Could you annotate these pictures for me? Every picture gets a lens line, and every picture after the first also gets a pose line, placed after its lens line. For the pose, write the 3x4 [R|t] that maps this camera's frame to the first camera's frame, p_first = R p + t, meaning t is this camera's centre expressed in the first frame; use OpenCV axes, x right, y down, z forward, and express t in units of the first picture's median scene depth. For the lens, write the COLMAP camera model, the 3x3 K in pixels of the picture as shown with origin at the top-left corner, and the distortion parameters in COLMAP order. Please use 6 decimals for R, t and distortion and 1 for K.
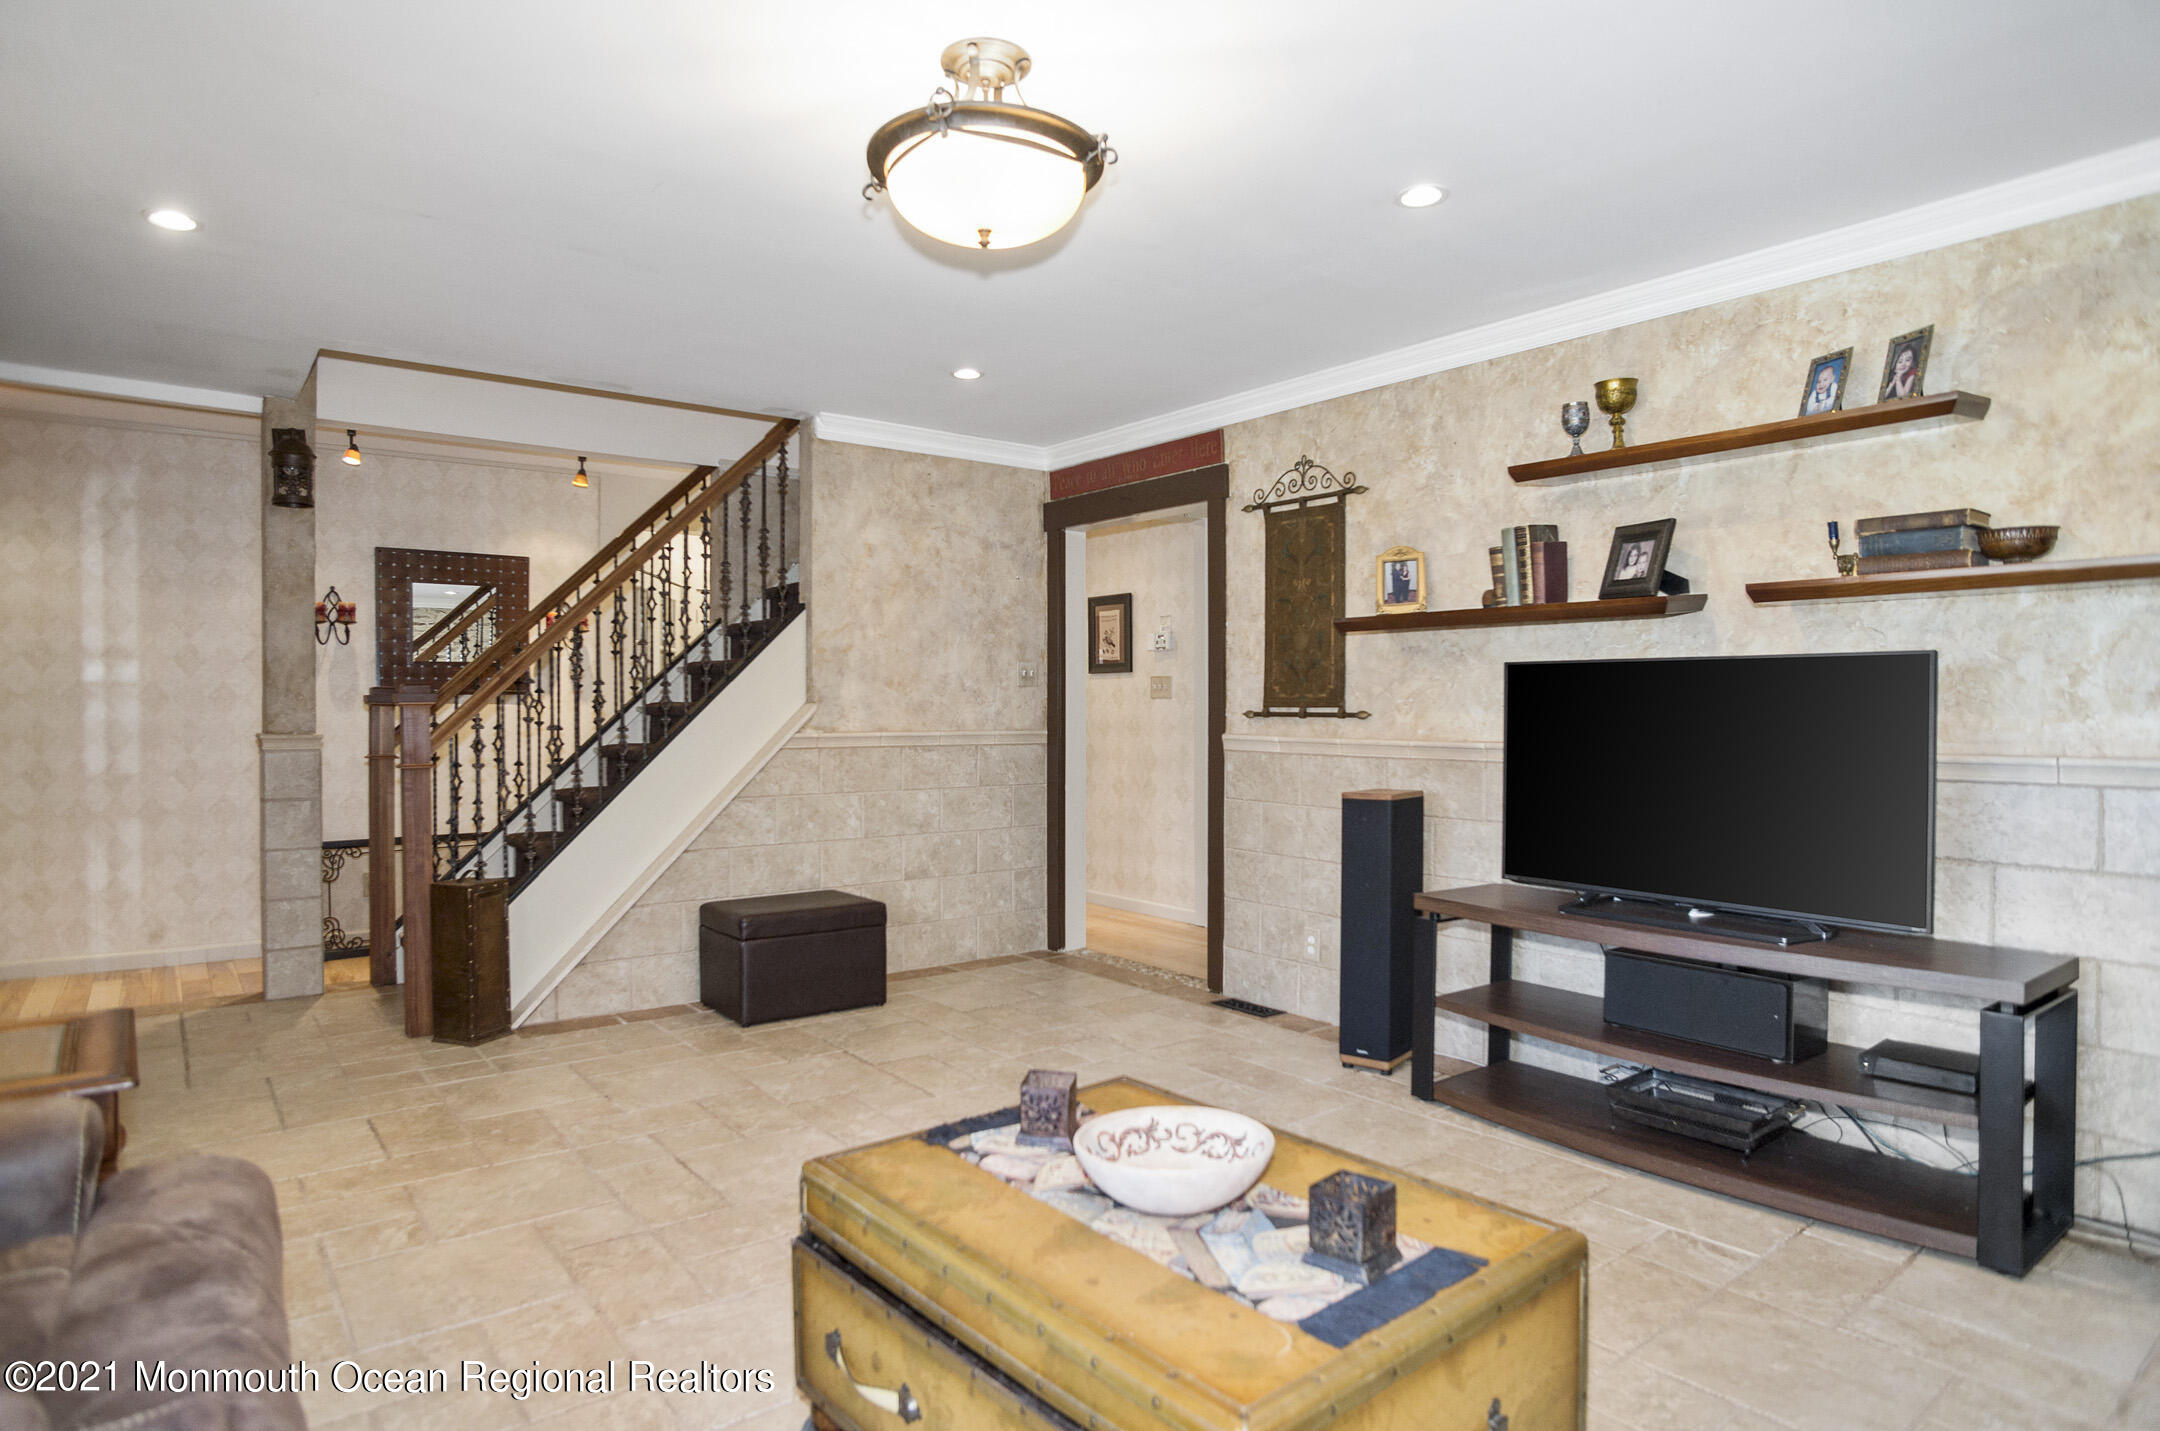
lens RADIAL K [[1215.3, 0, 1083.0], [0, 1215.3, 716.7], [0, 0, 1]] dist [-0.076749, 0.048257]
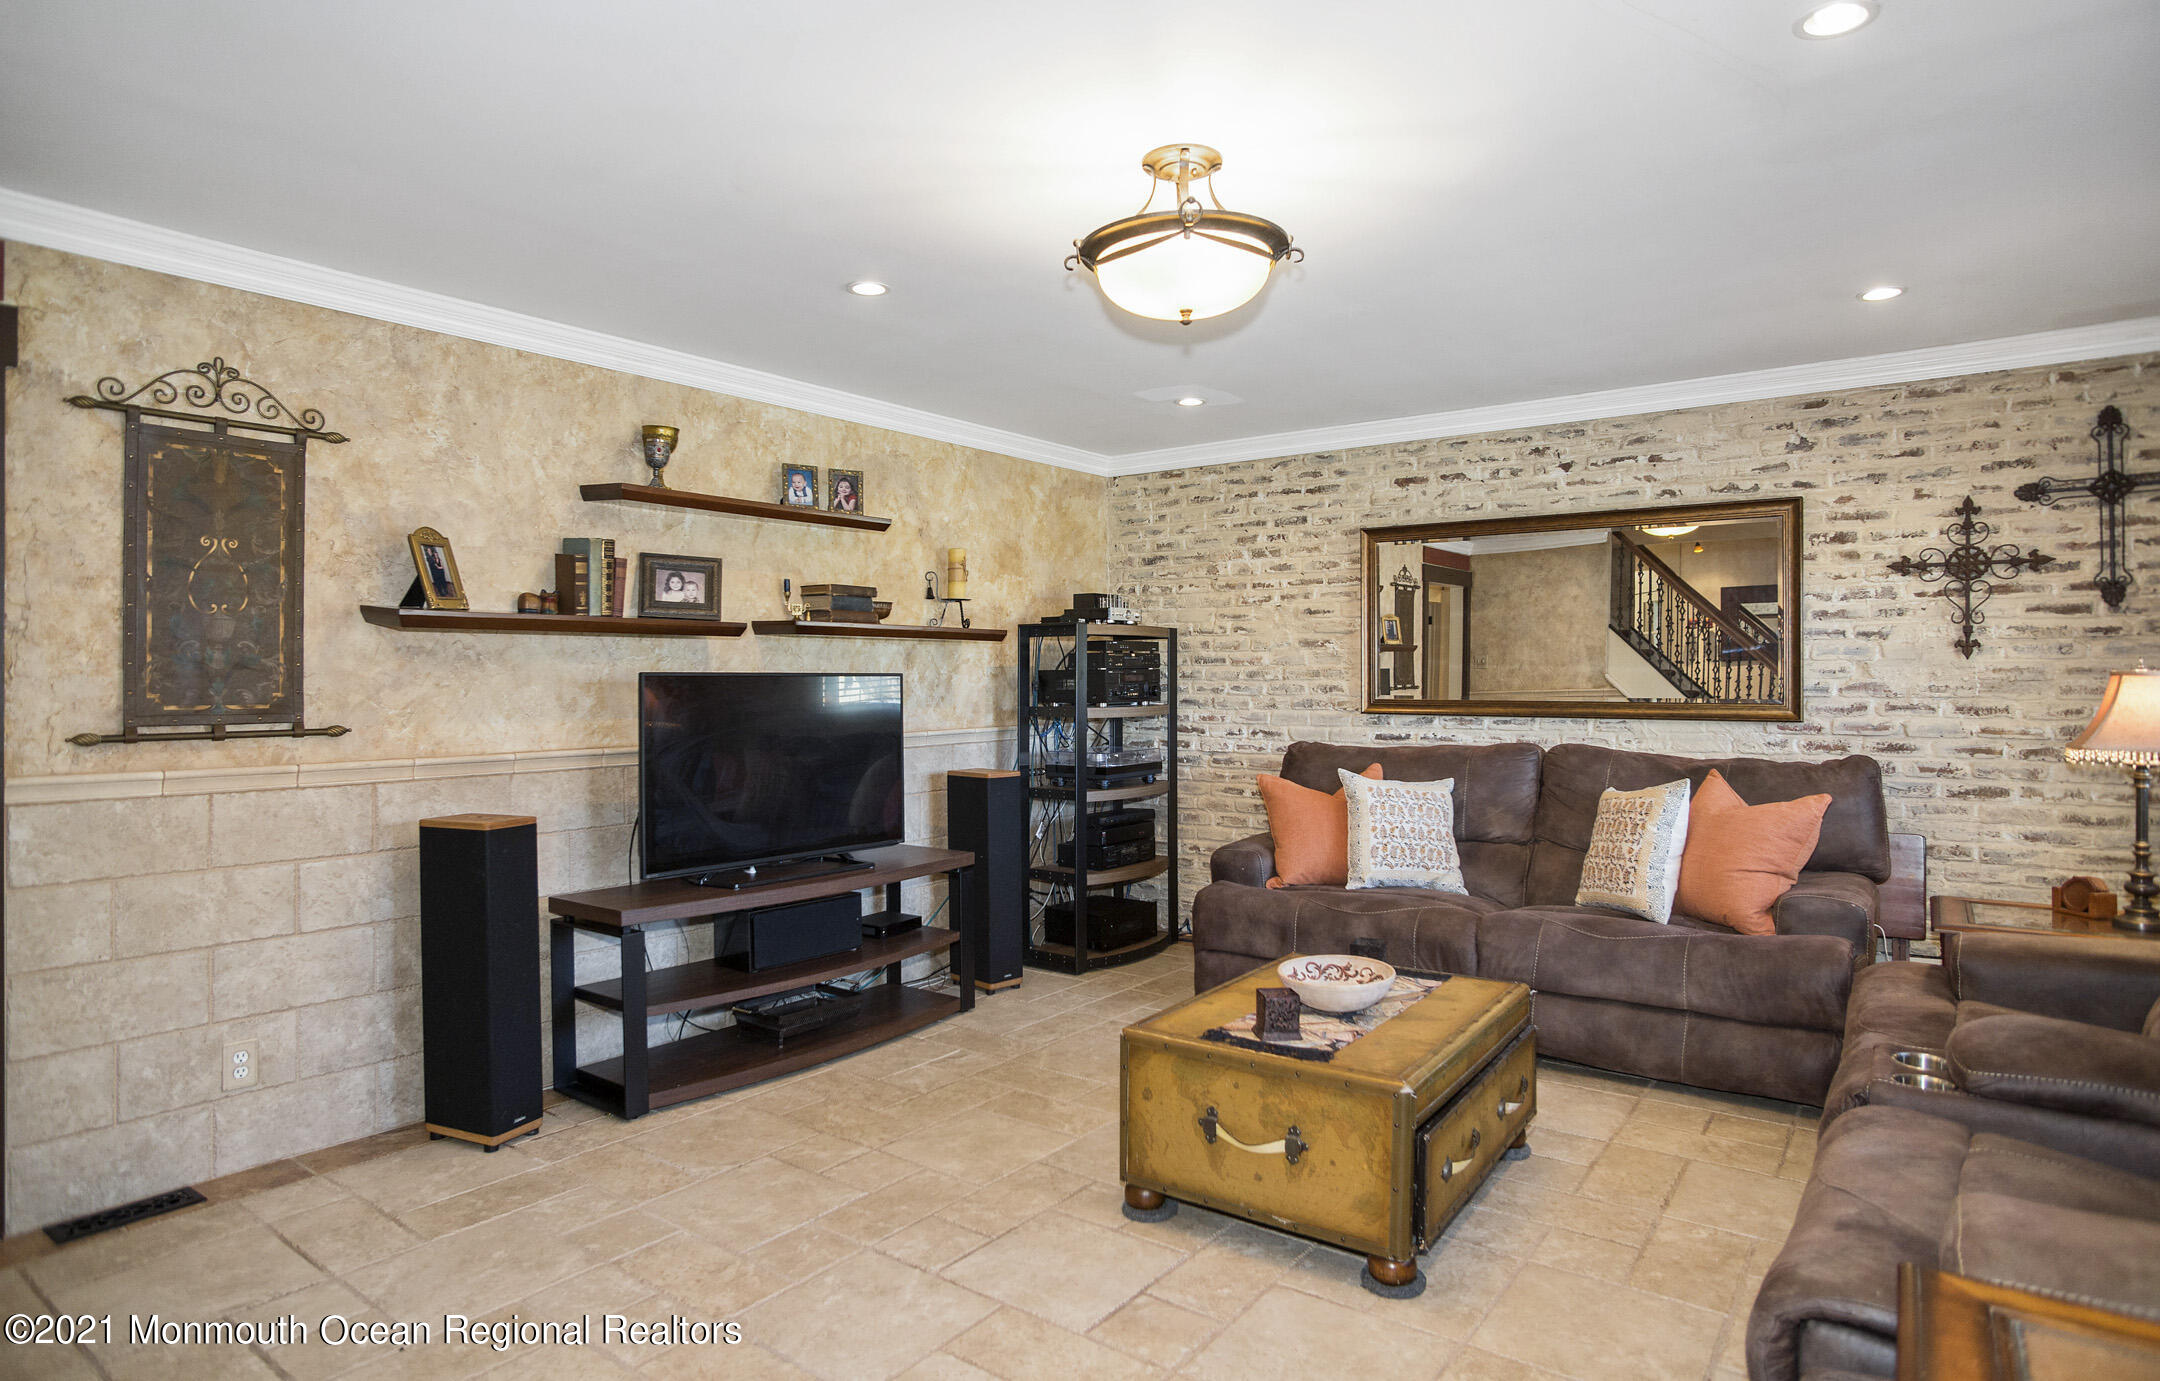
lens RADIAL K [[1239.3, 0, 1080.0], [0, 1239.3, 690.5], [0, 0, 1]] dist [-0.022973, 0.003232]
pose [[-0.256756, 0.010549, 0.966419, -0.674022], [0.030446, 0.999532, -0.002822, -0.011253], [-0.965997, 0.028699, -0.256957, 0.781066]]
